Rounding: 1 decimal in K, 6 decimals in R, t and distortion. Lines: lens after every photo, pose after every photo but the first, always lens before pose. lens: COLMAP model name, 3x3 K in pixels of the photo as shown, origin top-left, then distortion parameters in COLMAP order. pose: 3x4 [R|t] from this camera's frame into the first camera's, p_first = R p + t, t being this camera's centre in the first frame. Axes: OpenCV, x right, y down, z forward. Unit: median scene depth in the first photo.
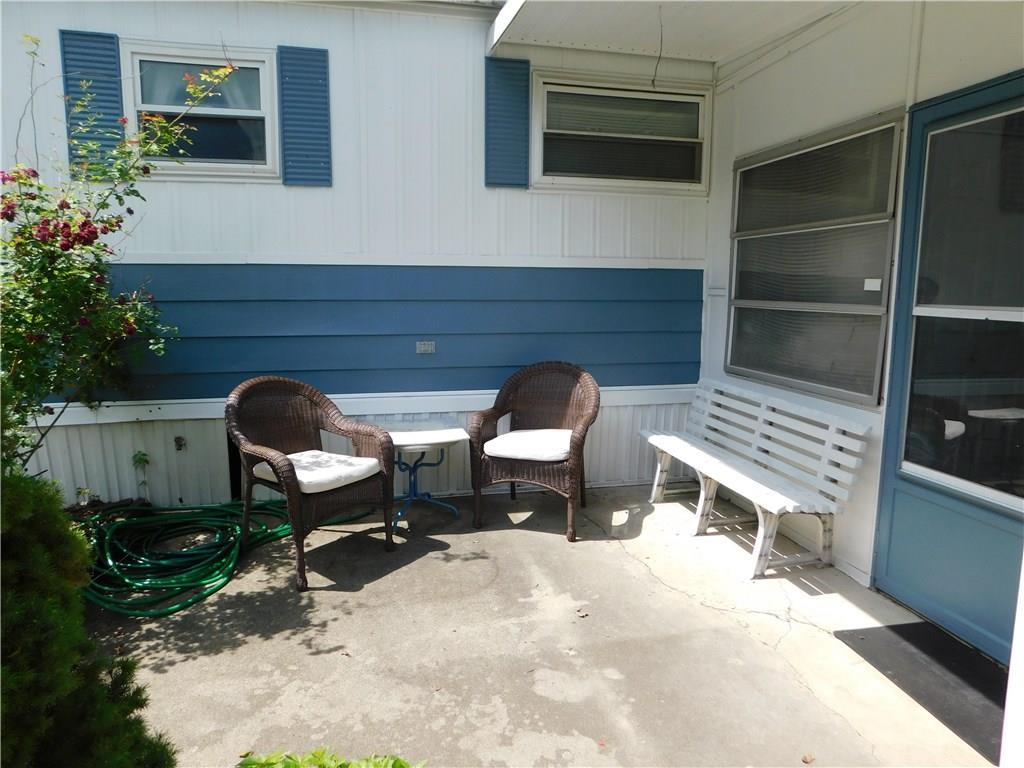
lens RADIAL K [[679.0, 0, 515.0], [0, 679.0, 382.2], [0, 0, 1]] dist [-0.069576, 0.058067]
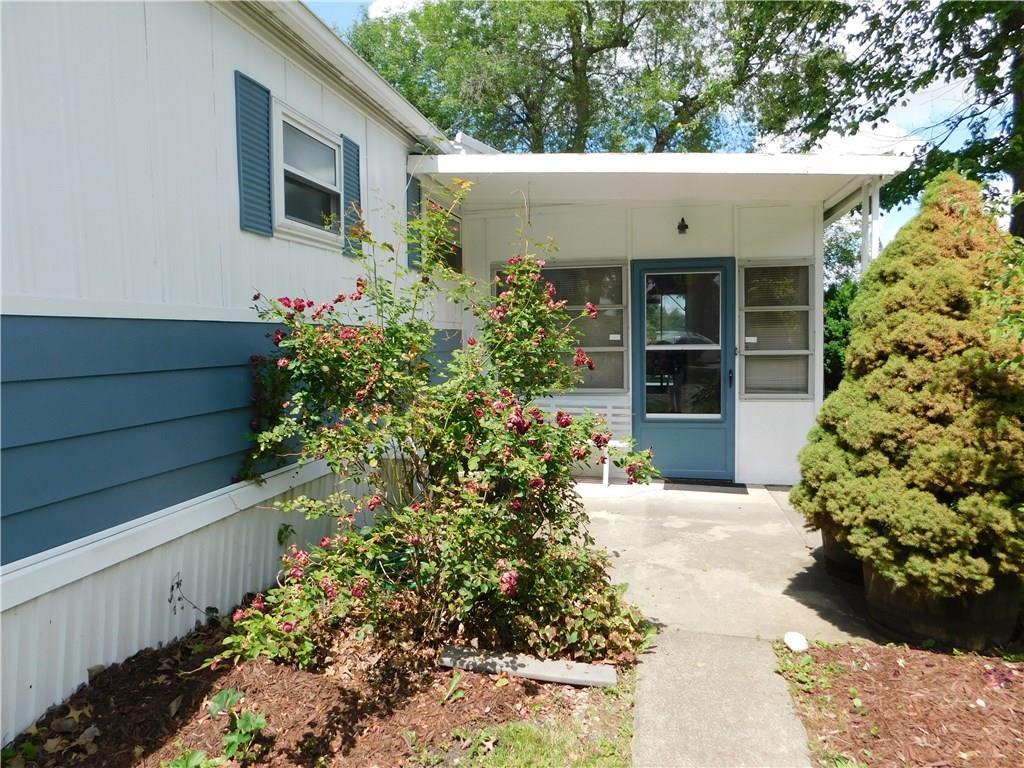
lens RADIAL K [[679.0, 0, 515.0], [0, 679.0, 382.2], [0, 0, 1]] dist [-0.069576, 0.058067]
pose [[0.427914, -0.061914, 0.901696, -1.146194], [0.166332, 0.986006, -0.011233, -0.023977], [-0.888382, 0.154787, 0.432224, 0.270758]]
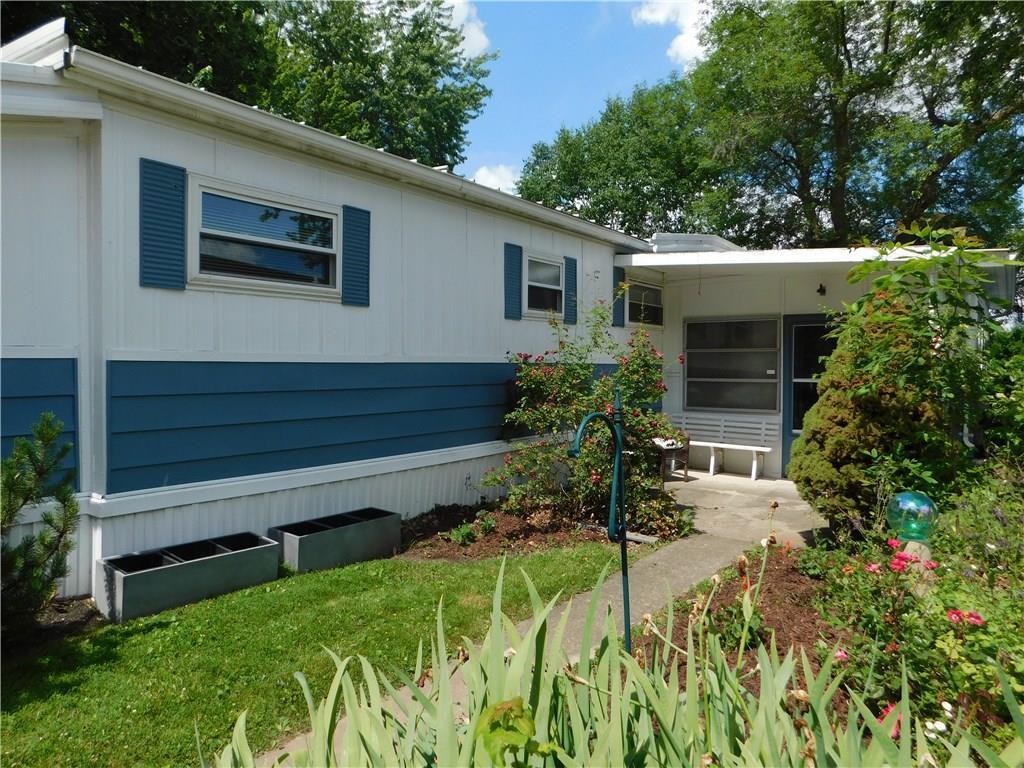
lens RADIAL K [[679.0, 0, 515.0], [0, 679.0, 382.2], [0, 0, 1]] dist [-0.069576, 0.058067]
pose [[0.766252, -0.012109, 0.642426, -1.600353], [0.105565, 0.988609, -0.107279, 0.068806], [-0.633809, 0.150021, 0.758802, -0.366724]]
